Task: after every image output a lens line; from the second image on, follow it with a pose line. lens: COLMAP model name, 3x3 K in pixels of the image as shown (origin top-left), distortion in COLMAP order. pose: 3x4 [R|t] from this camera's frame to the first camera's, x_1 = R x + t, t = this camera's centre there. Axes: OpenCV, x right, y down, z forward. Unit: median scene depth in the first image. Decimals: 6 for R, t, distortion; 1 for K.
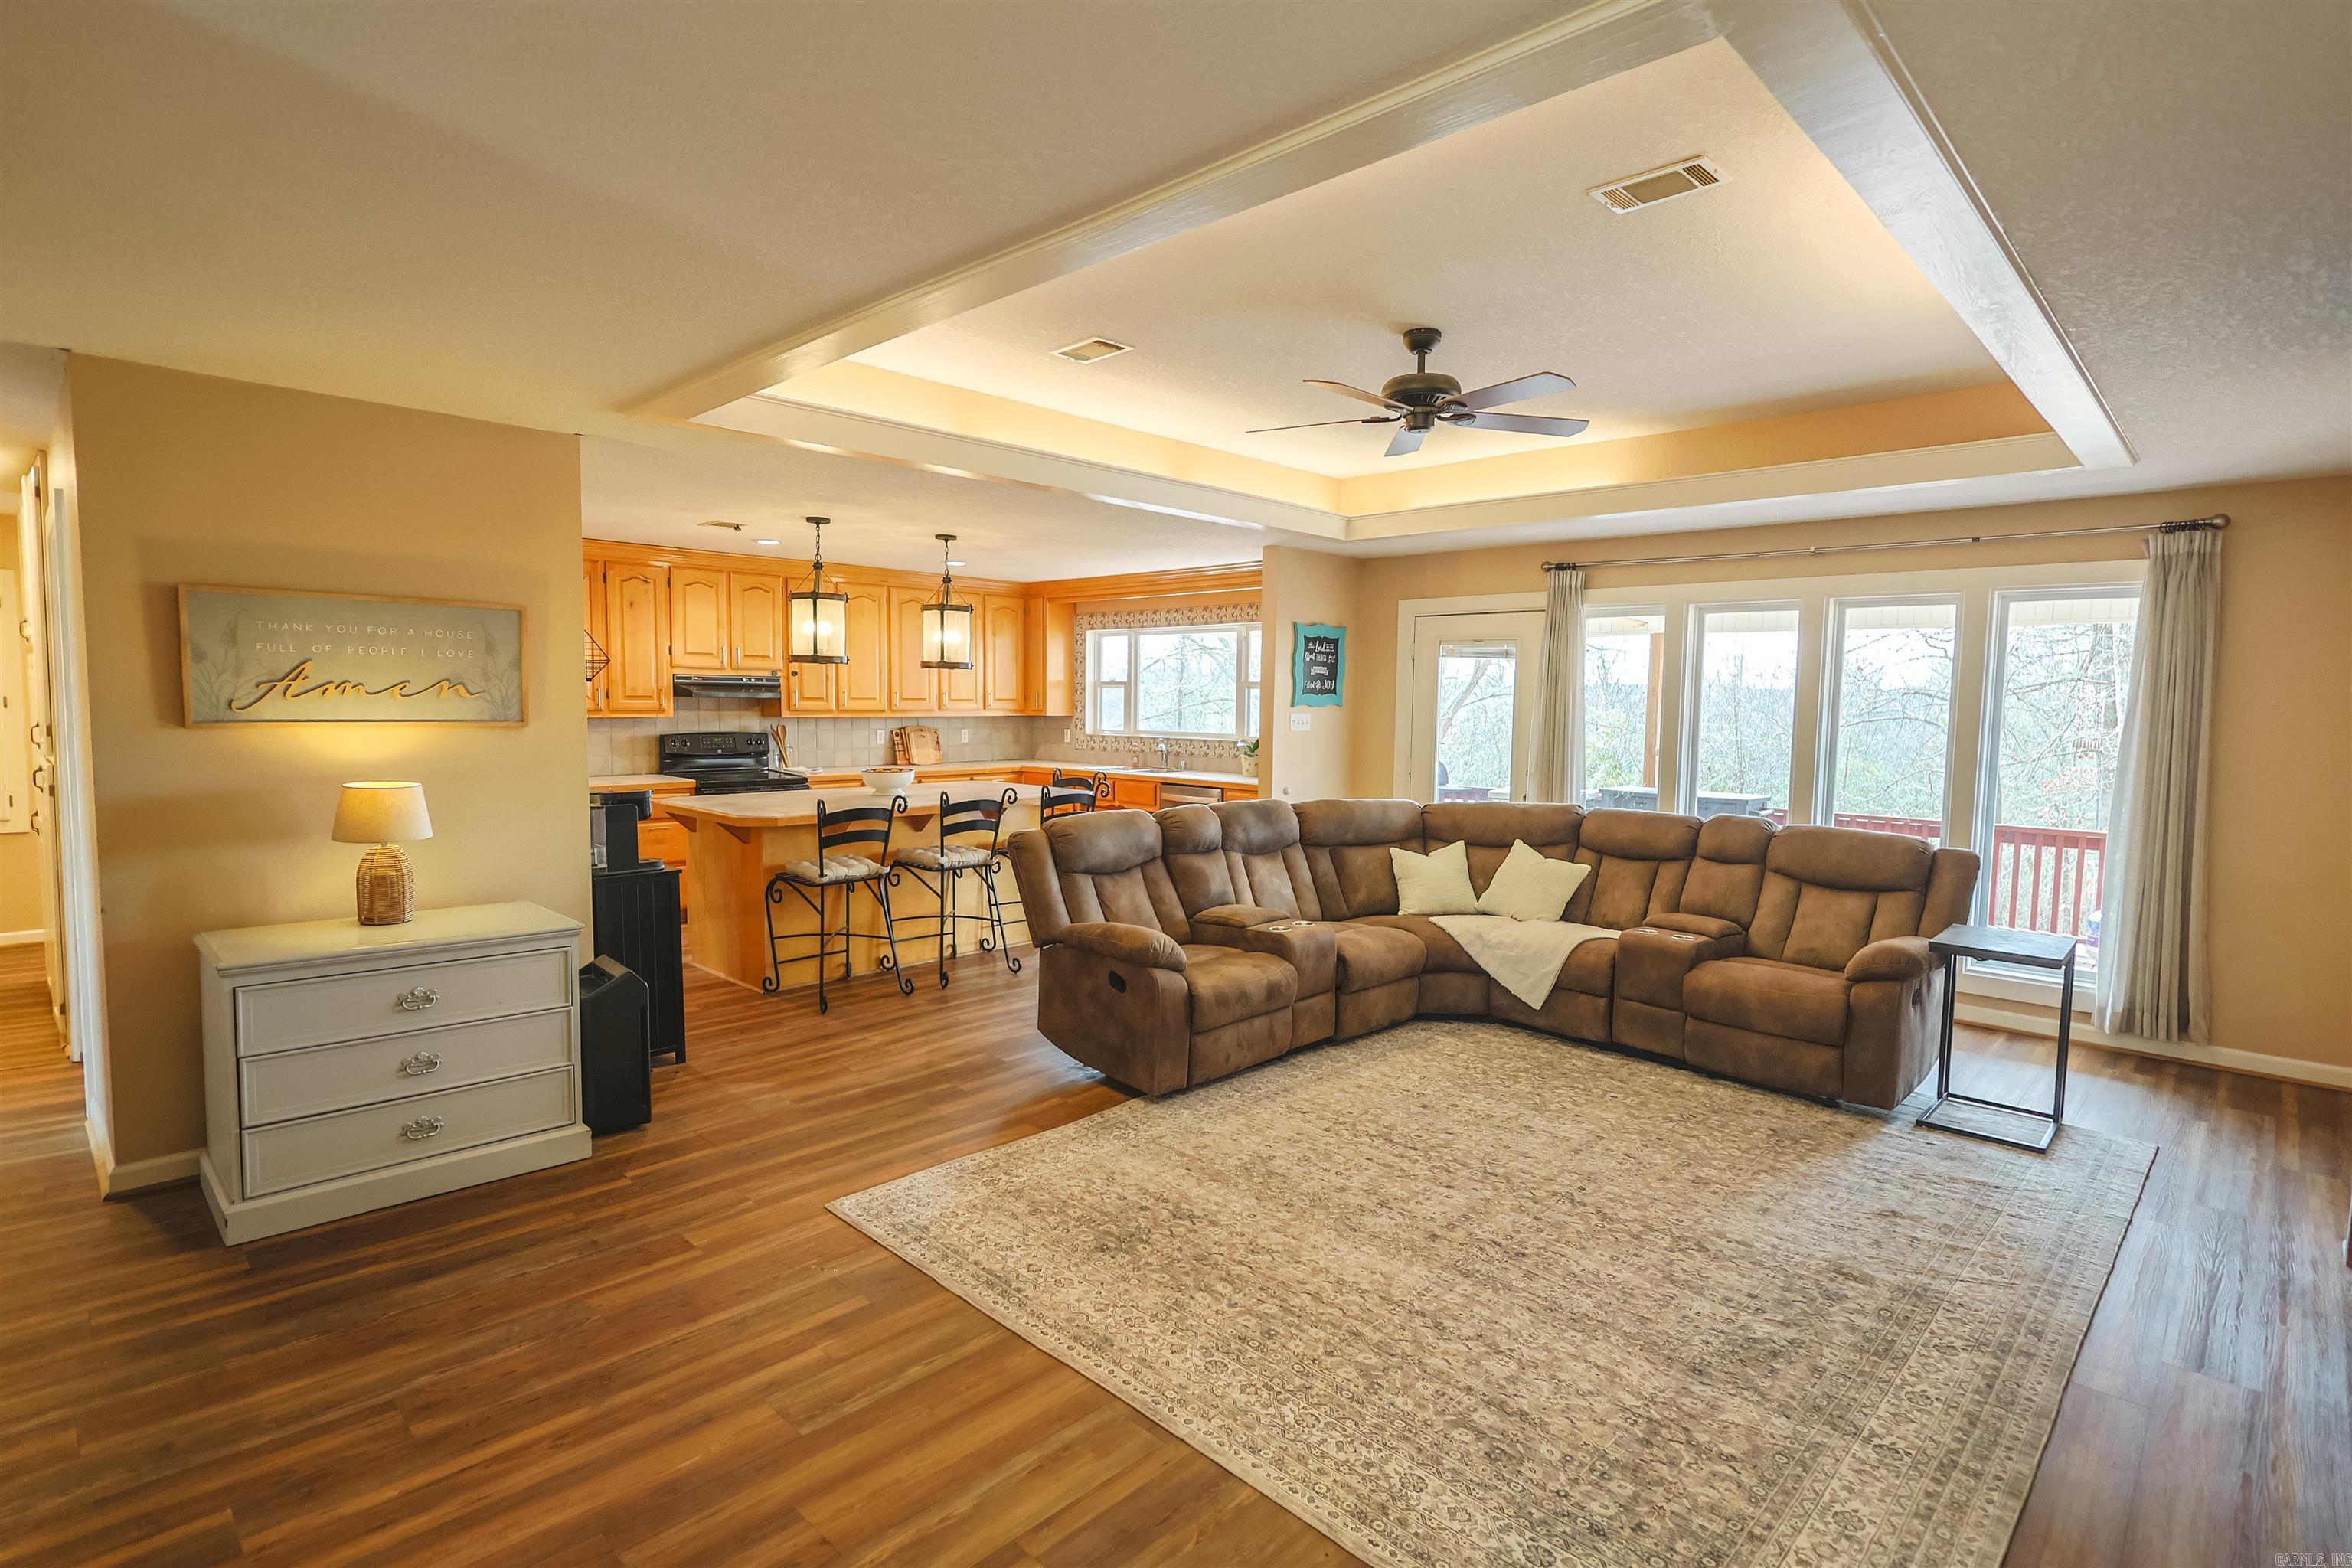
lens RADIAL K [[1137.6, 0, 1176.0], [0, 1137.6, 784.0], [0, 0, 1]] dist [0.002432, 0.000129]
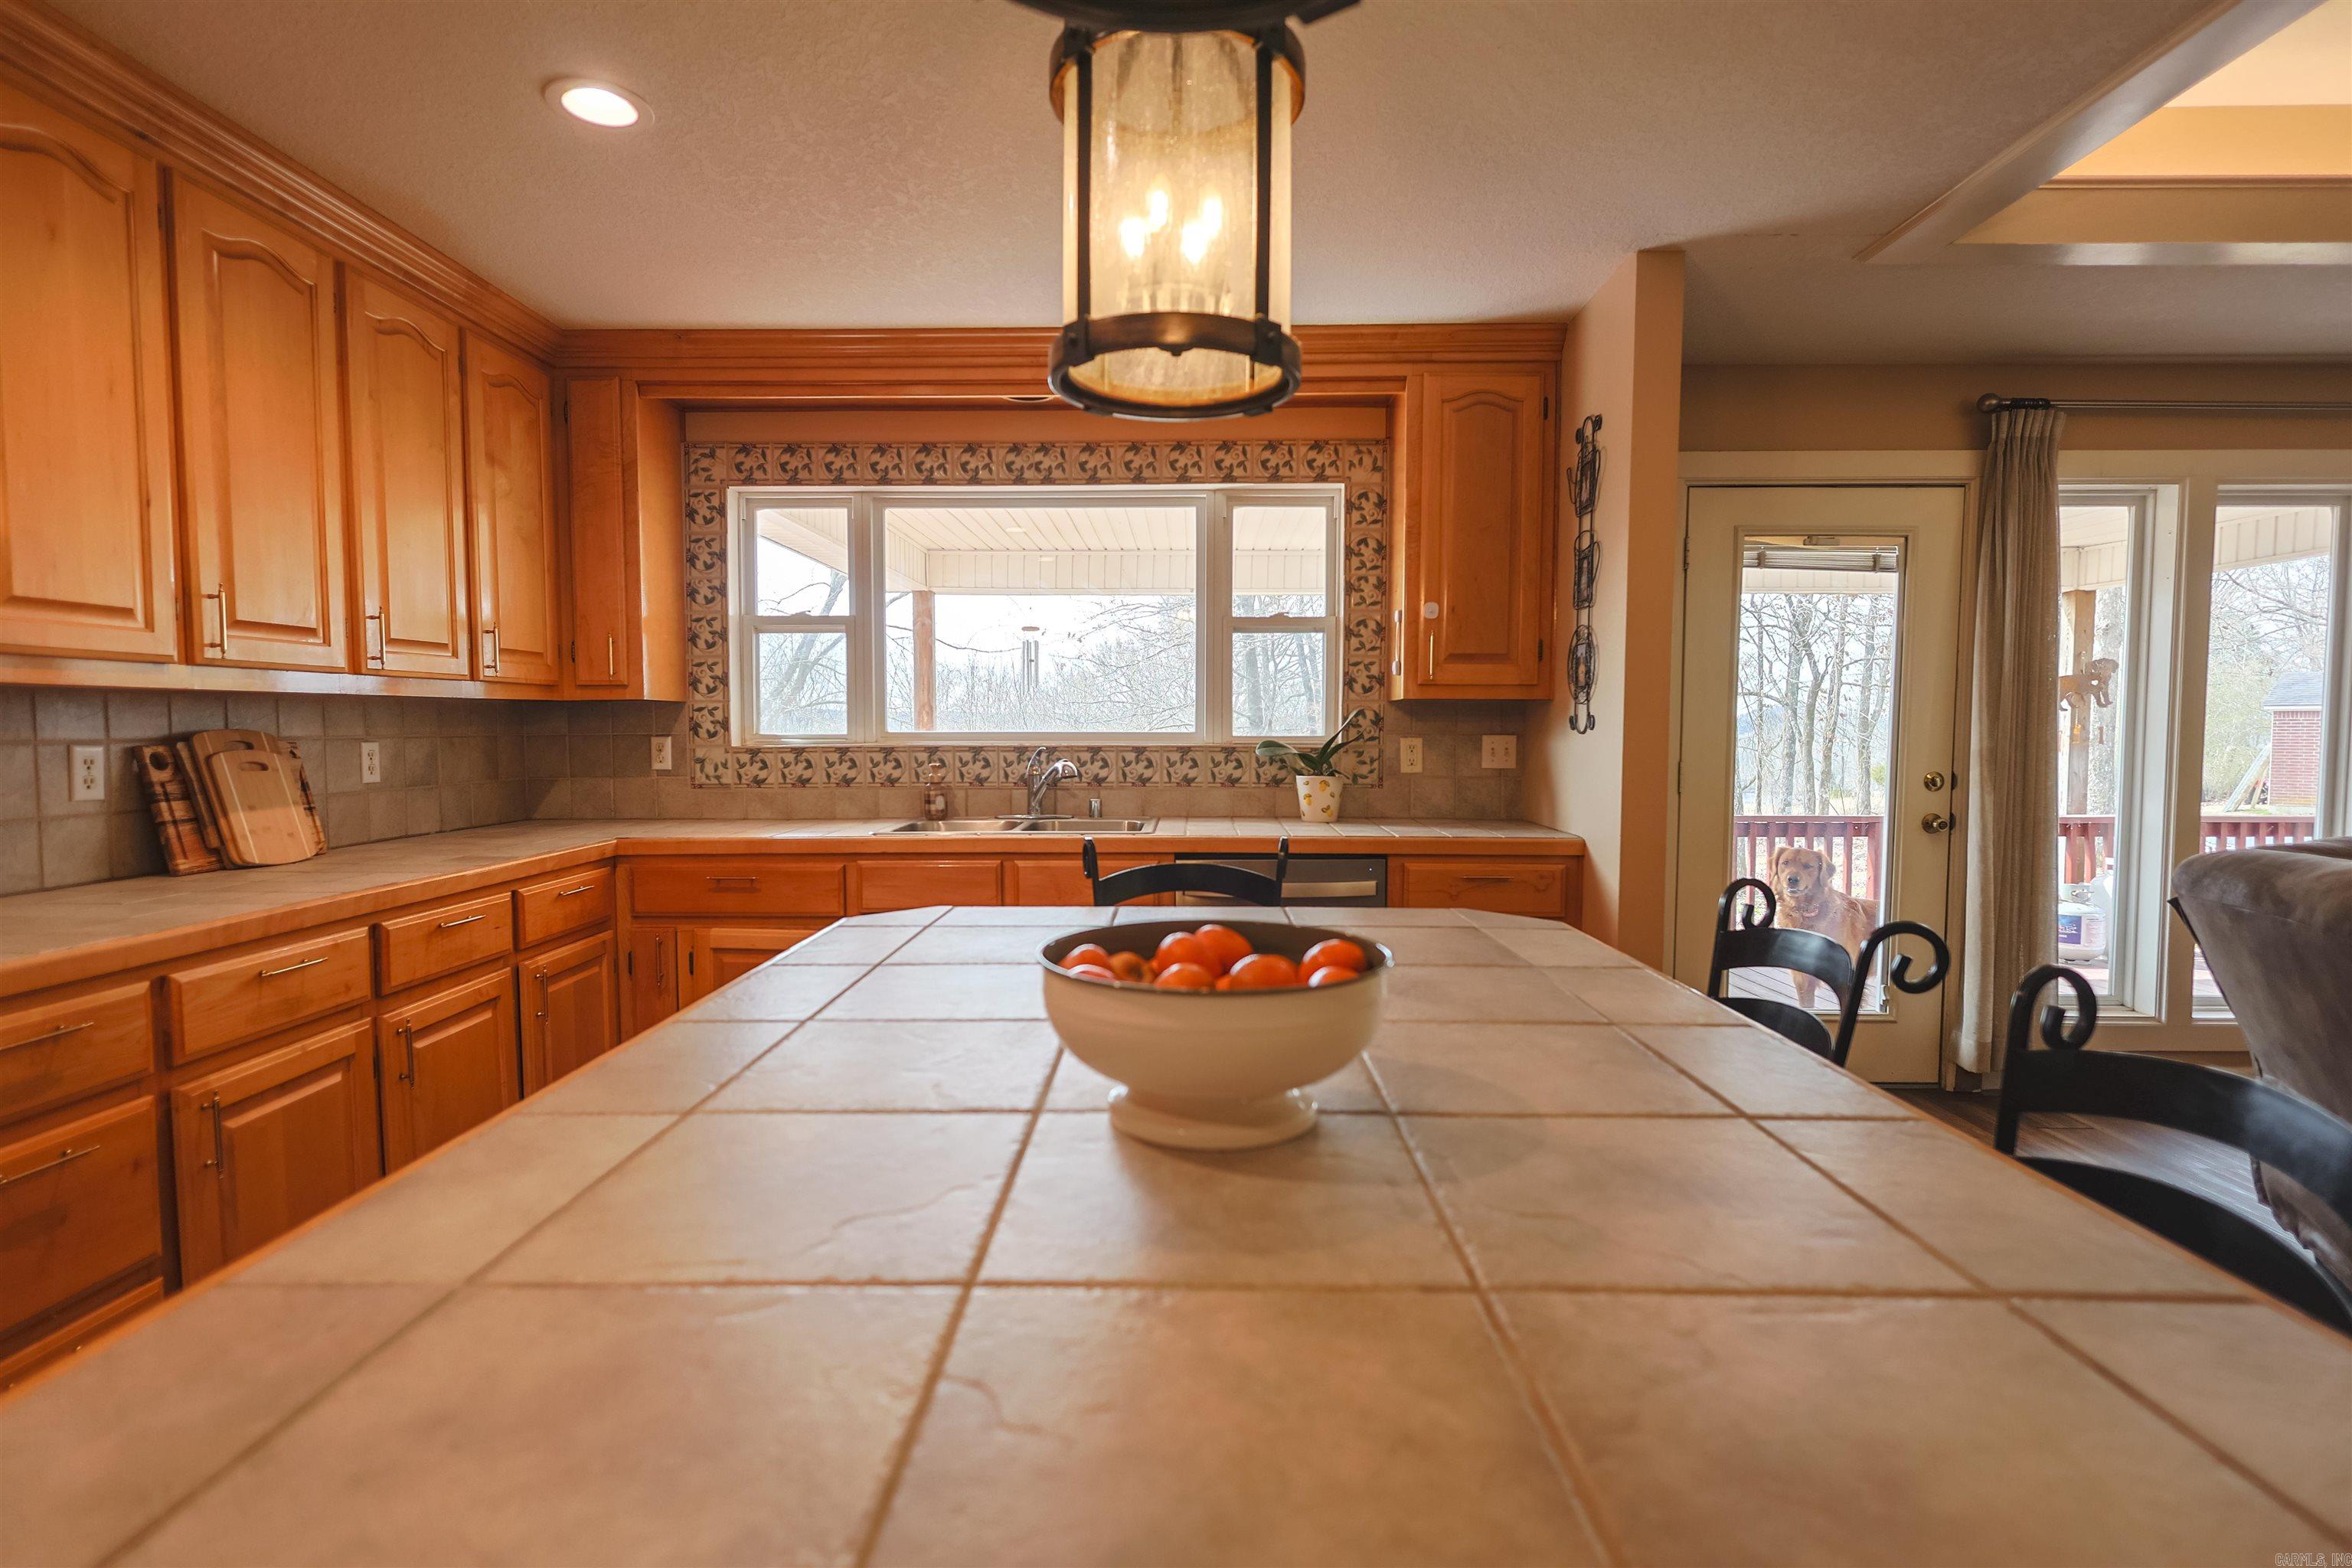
lens RADIAL K [[1146.7, 0, 1174.1], [0, 1146.7, 784.9], [0, 0, 1]] dist [-0.000191, -0.000348]
pose [[0.729682, -0.048408, 0.682071, -0.342072], [0.061429, 0.998098, 0.005119, -0.032984], [-0.681022, 0.038164, 0.731268, 0.854811]]
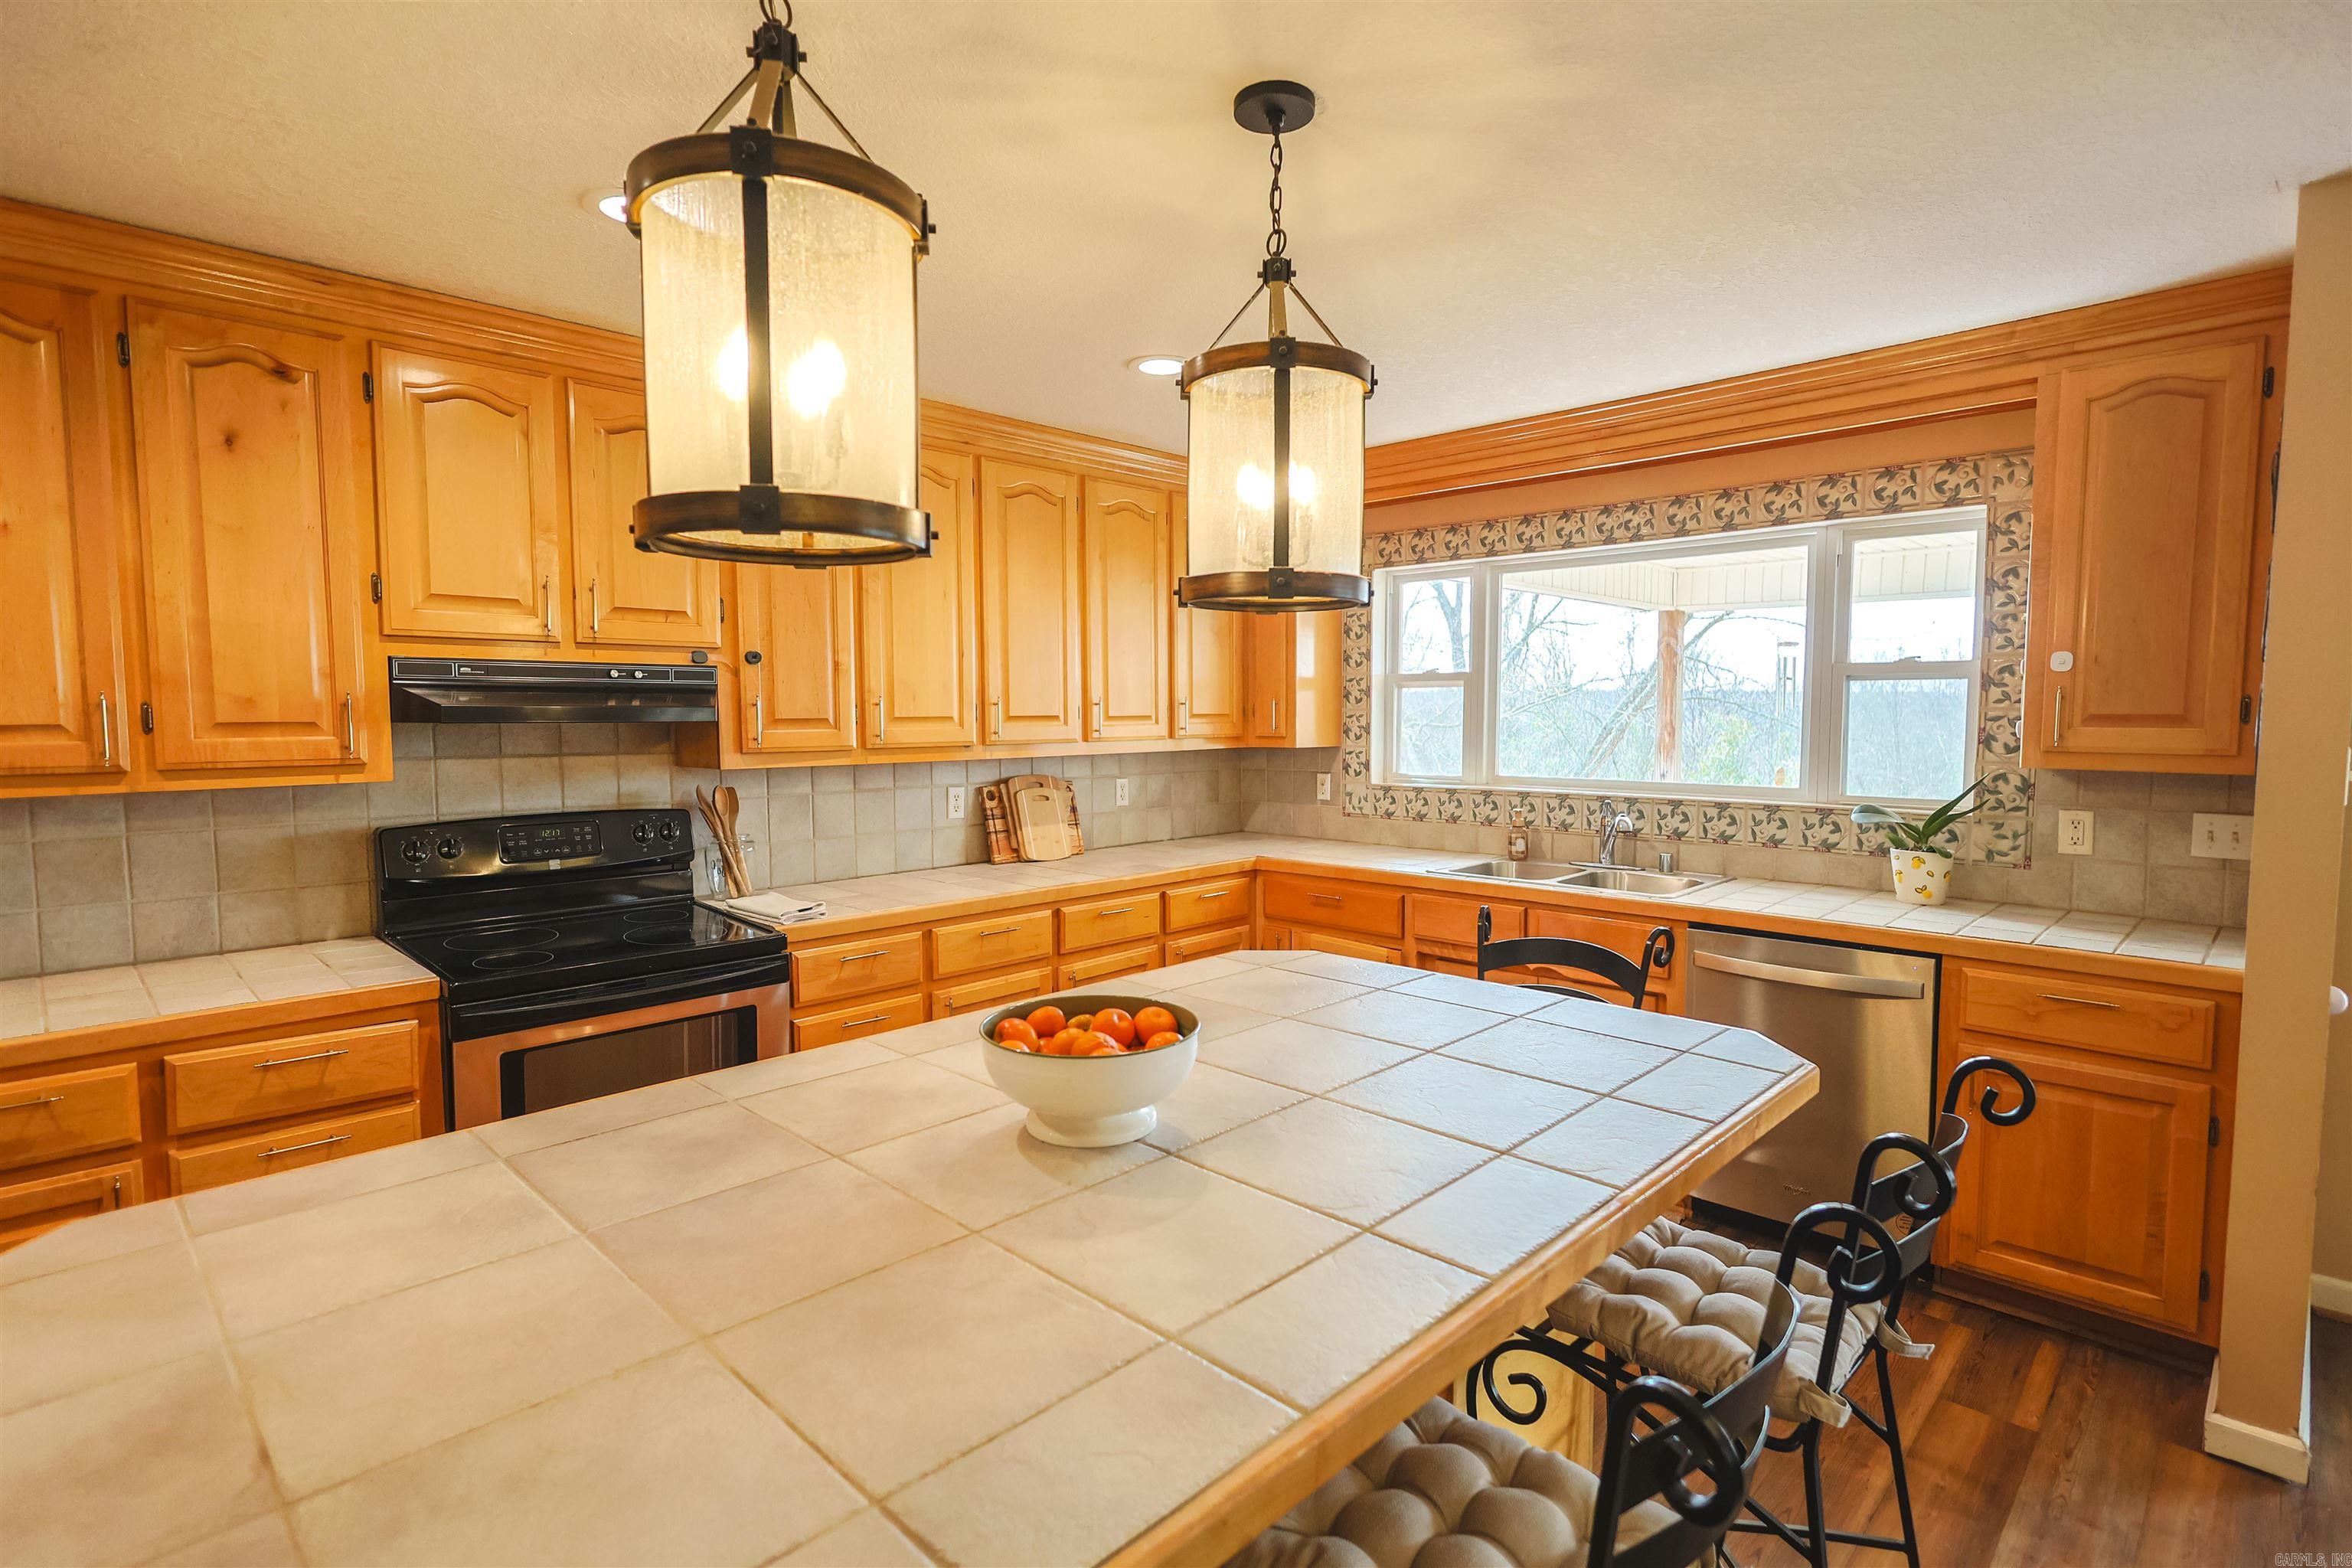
lens RADIAL K [[1146.7, 0, 1174.1], [0, 1146.7, 784.9], [0, 0, 1]] dist [-0.000191, -0.000348]
pose [[0.999784, -0.013959, -0.015421, -0.221046], [0.013805, 0.999854, -0.010061, -0.056602], [0.015559, 0.009846, 0.999830, 0.727477]]
